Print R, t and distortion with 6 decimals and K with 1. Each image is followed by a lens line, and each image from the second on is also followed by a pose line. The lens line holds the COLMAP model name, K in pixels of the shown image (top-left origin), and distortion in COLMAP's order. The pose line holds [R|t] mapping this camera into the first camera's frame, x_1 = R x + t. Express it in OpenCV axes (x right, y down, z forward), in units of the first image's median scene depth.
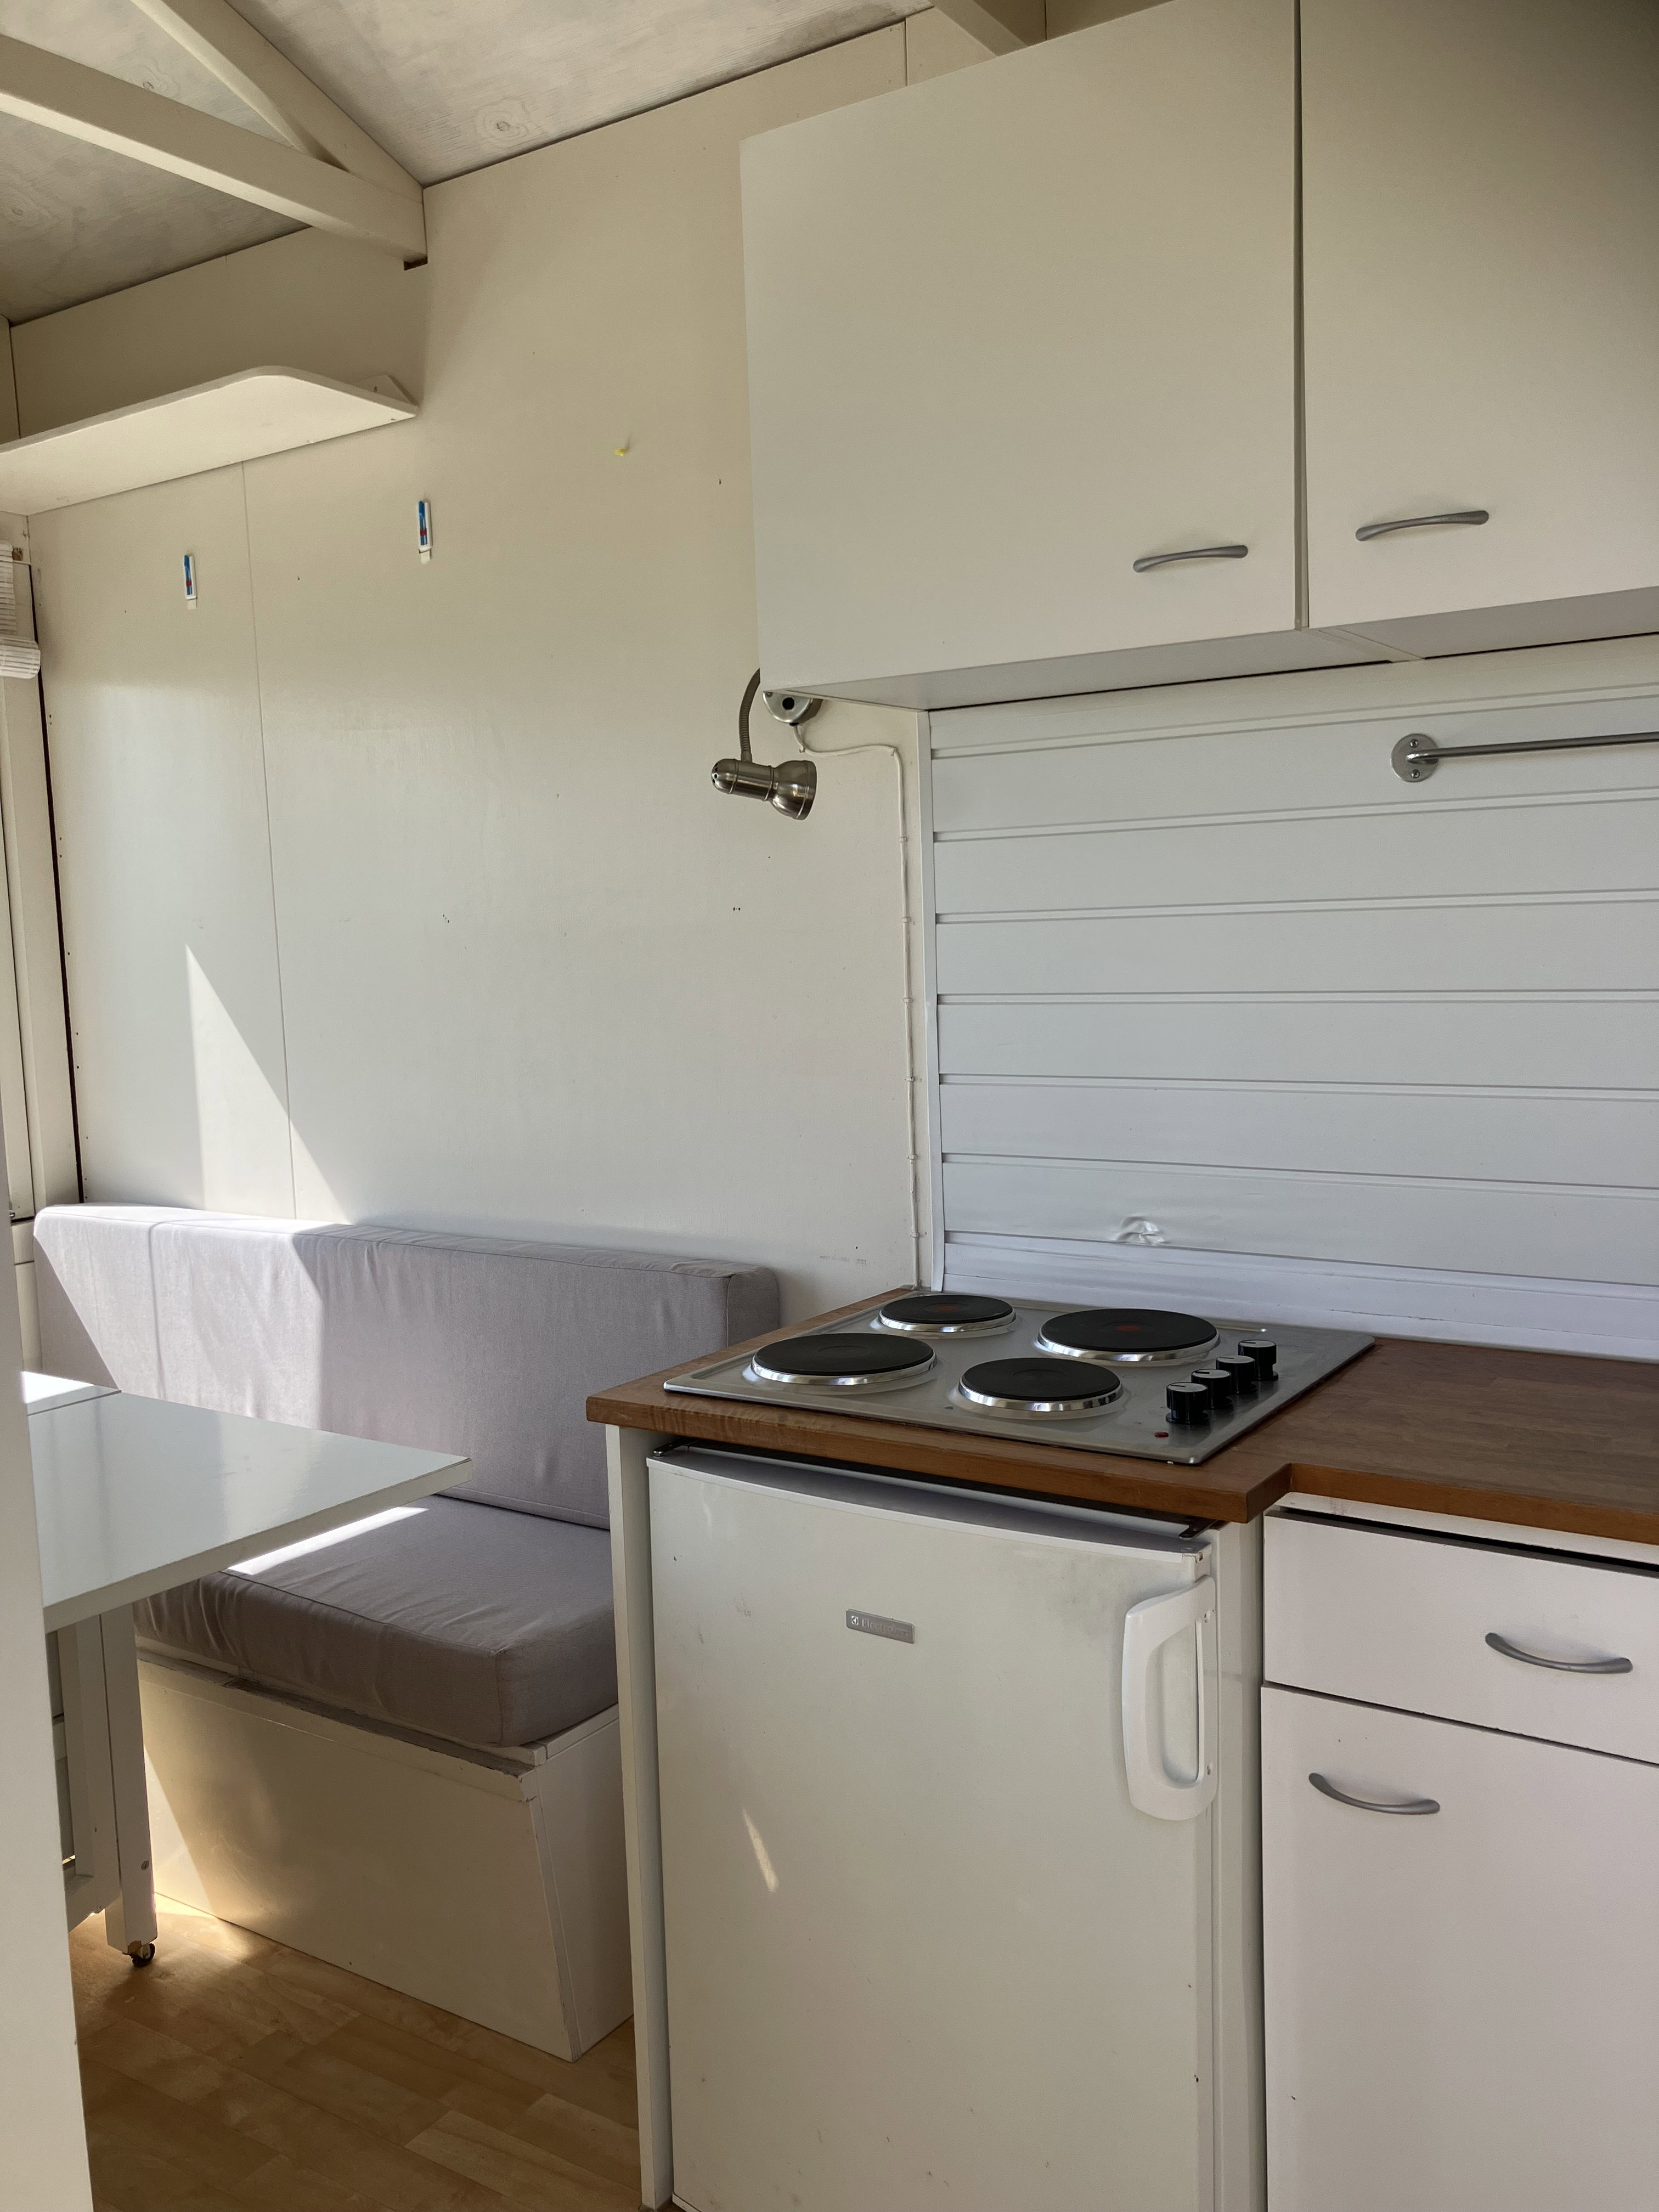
lens RADIAL K [[1896.7, 0, 838.8], [0, 1896.7, 1100.8], [0, 0, 1]] dist [0.015904, -0.001271]
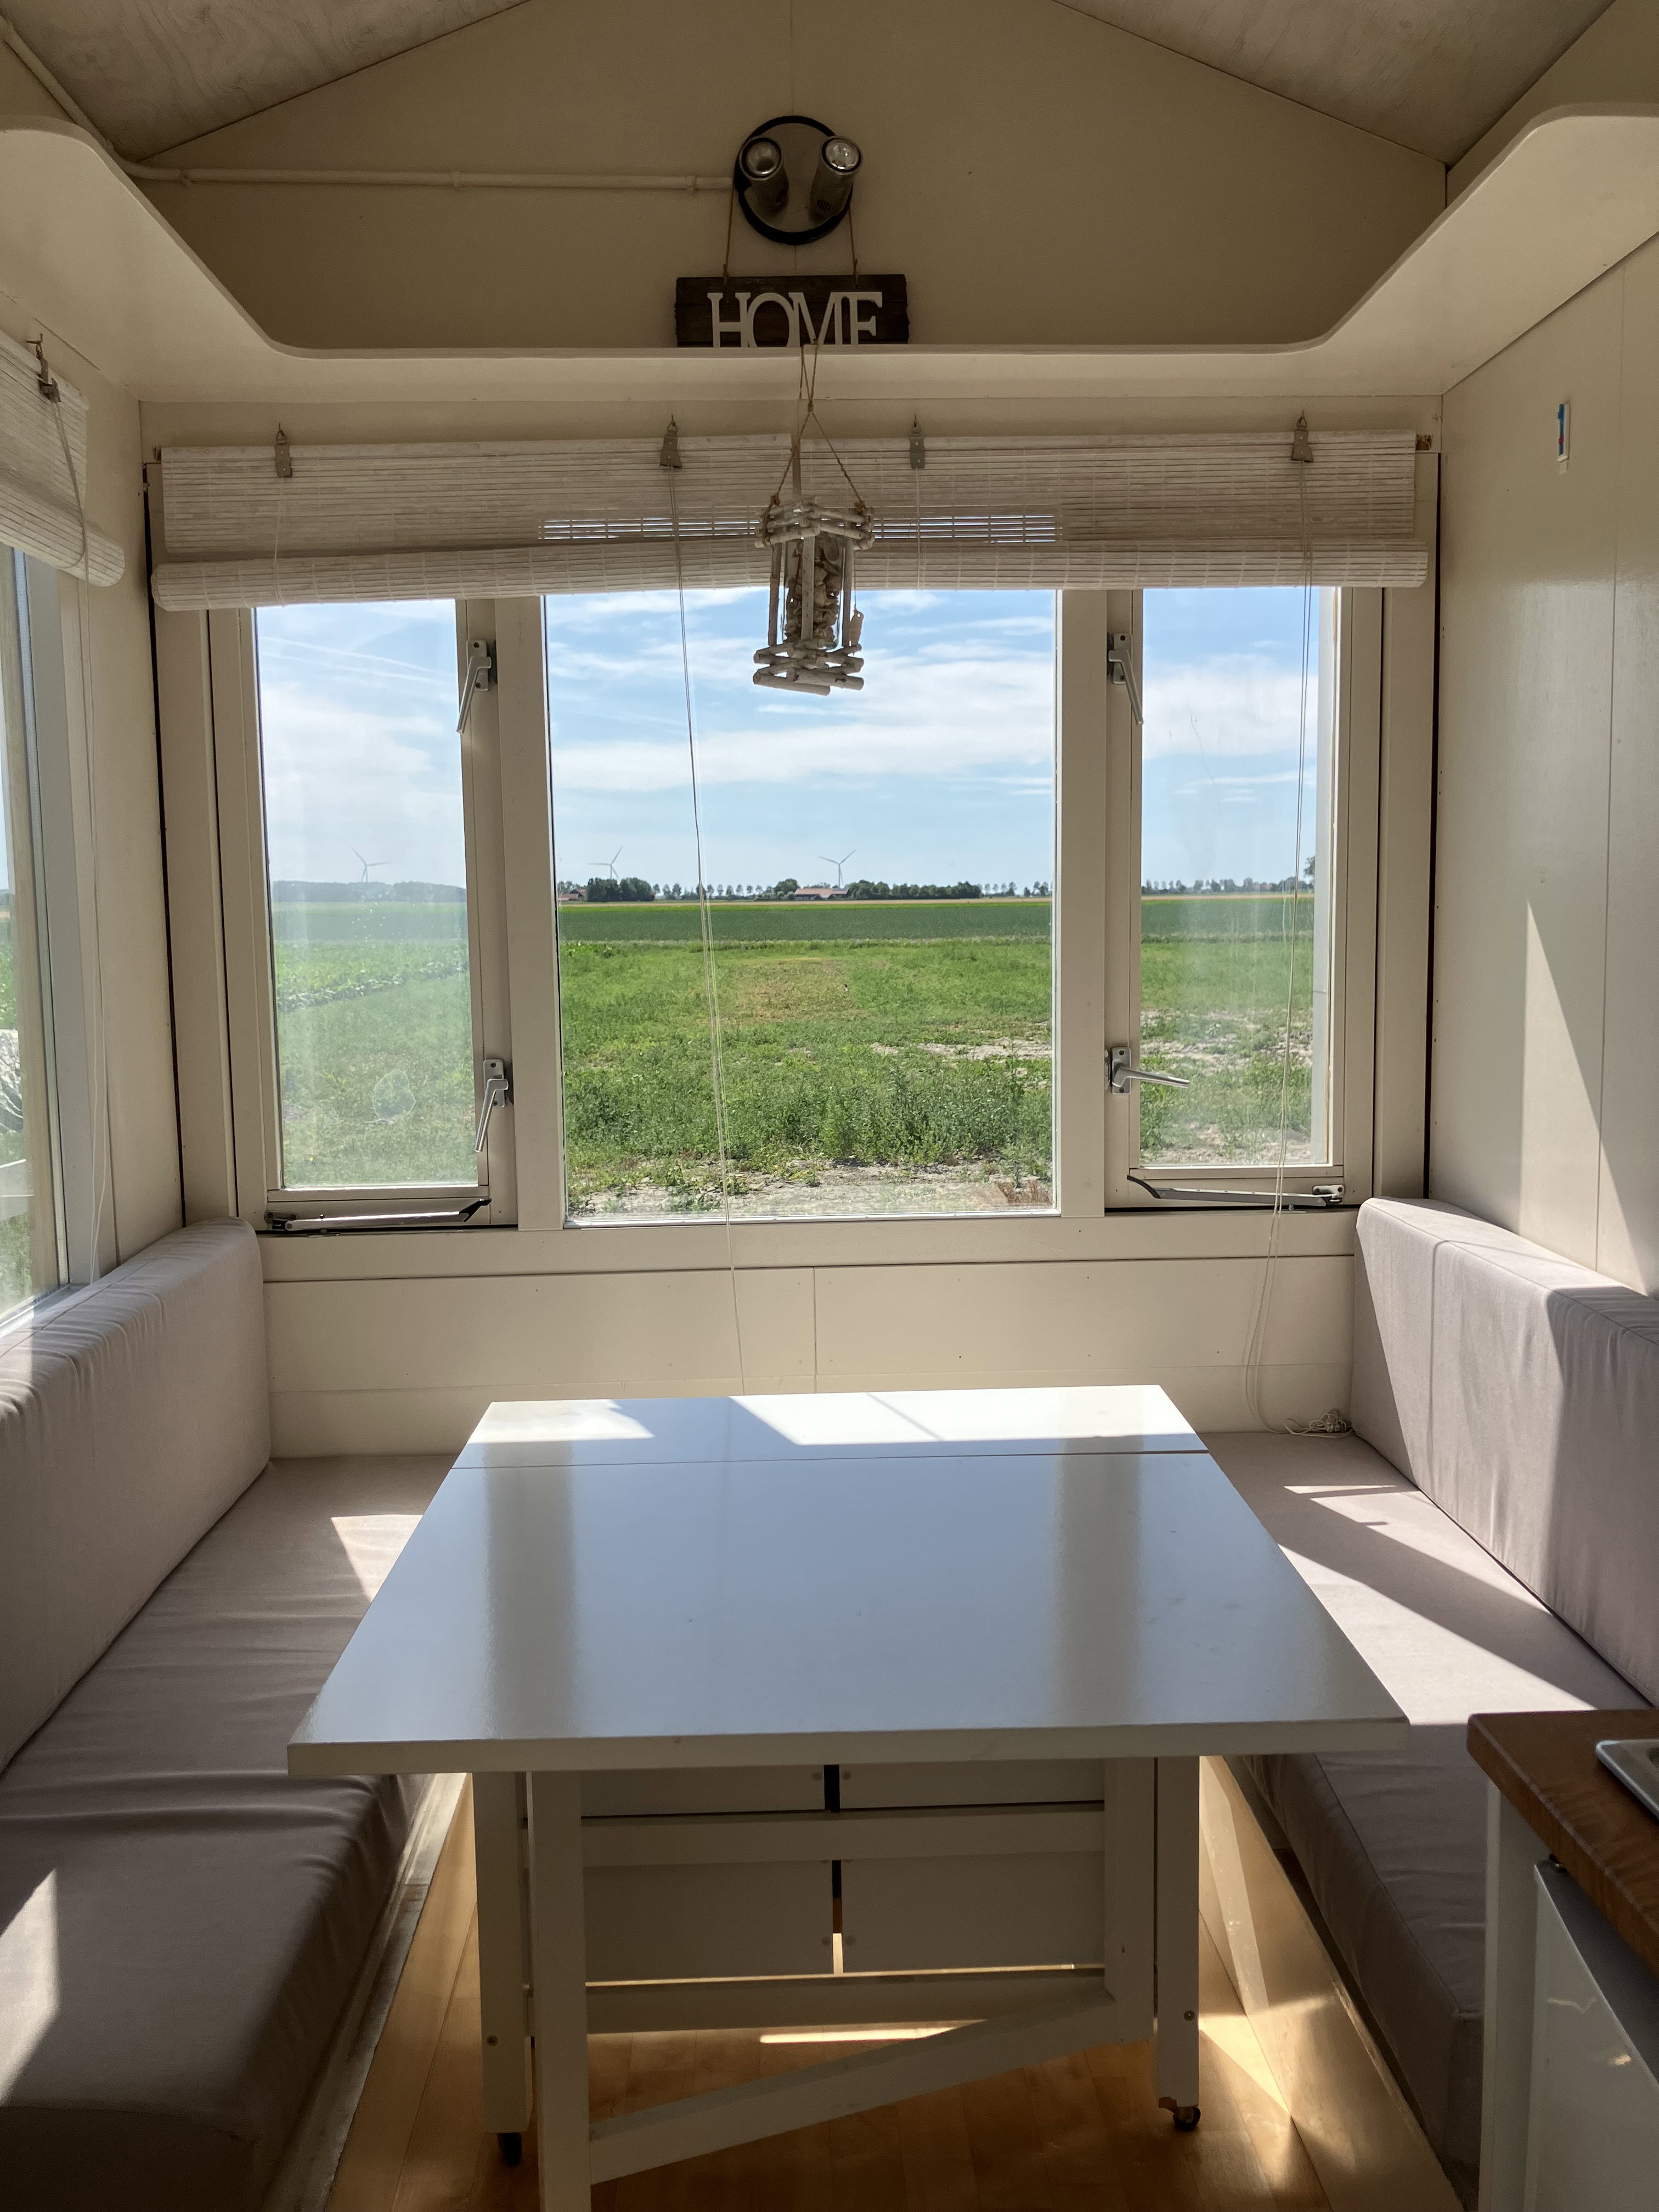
lens RADIAL K [[1837.5, 0, 827.2], [0, 1837.5, 1088.6], [0, 0, 1]] dist [0.004622, -0.000130]
pose [[0.582750, 0.109280, -0.805270, 0.120234], [-0.082081, 0.993765, 0.075460, -0.039855], [0.808495, 0.022123, 0.588086, 0.318104]]
